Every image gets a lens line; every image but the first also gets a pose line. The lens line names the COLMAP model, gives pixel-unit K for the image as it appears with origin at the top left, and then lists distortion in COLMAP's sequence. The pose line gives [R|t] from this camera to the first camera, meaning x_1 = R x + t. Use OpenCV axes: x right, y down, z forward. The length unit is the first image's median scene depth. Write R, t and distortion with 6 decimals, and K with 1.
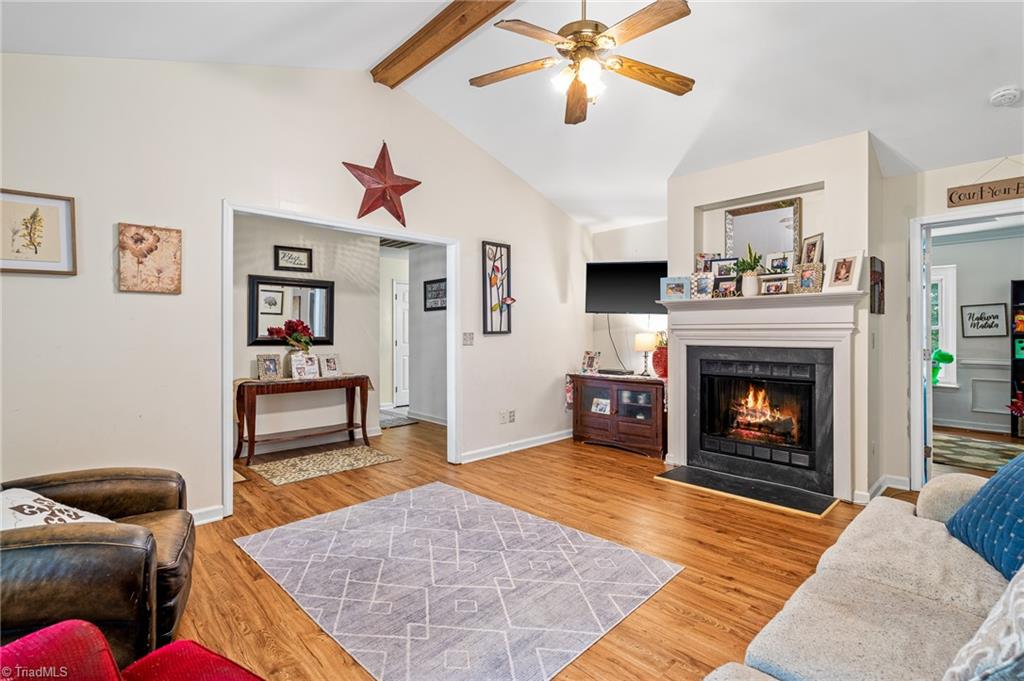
lens RADIAL K [[473.0, 0, 517.5], [0, 473.0, 330.4], [0, 0, 1]] dist [-0.000115, -0.000002]
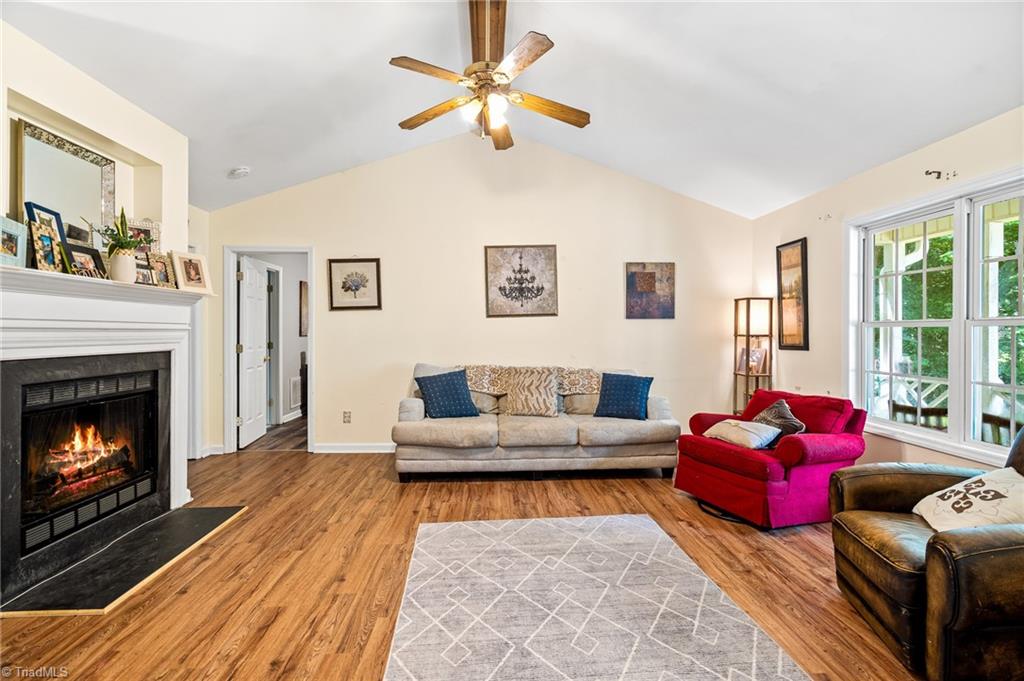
lens RADIAL K [[479.8, 0, 512.0], [0, 479.8, 340.5], [0, 0, 1]] dist [0.001297, 0.000231]
pose [[-0.761644, -0.008270, 0.647942, -0.451000], [-0.000263, 0.999922, 0.012453, 0.005563], [-0.647995, 0.009314, -0.761588, 1.271824]]
